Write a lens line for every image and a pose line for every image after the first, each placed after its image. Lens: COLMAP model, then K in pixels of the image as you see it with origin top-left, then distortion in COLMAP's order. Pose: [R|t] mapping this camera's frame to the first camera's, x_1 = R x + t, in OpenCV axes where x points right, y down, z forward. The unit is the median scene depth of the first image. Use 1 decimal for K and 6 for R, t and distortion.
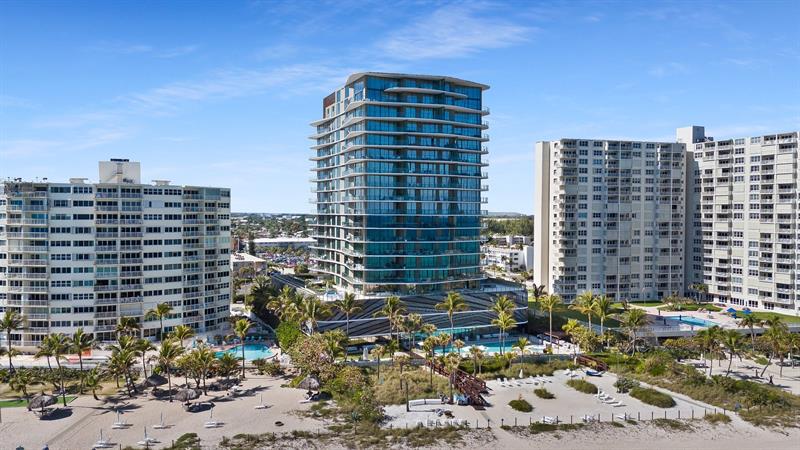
lens RADIAL K [[583.1, 0, 400.0], [0, 583.1, 225.0], [0, 0, 1]] dist [0.073206, -0.079531]
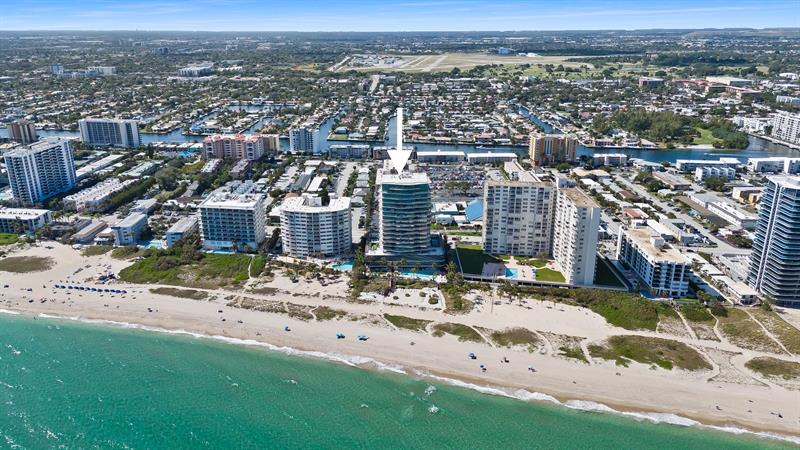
lens RADIAL K [[583.1, 0, 400.0], [0, 583.1, 225.0], [0, 0, 1]] dist [0.073206, -0.079531]
pose [[0.912181, 0.121346, -0.391409, 1.149325], [0.002291, 0.953626, 0.300984, -0.897125], [0.409781, -0.275449, 0.869602, -1.513337]]
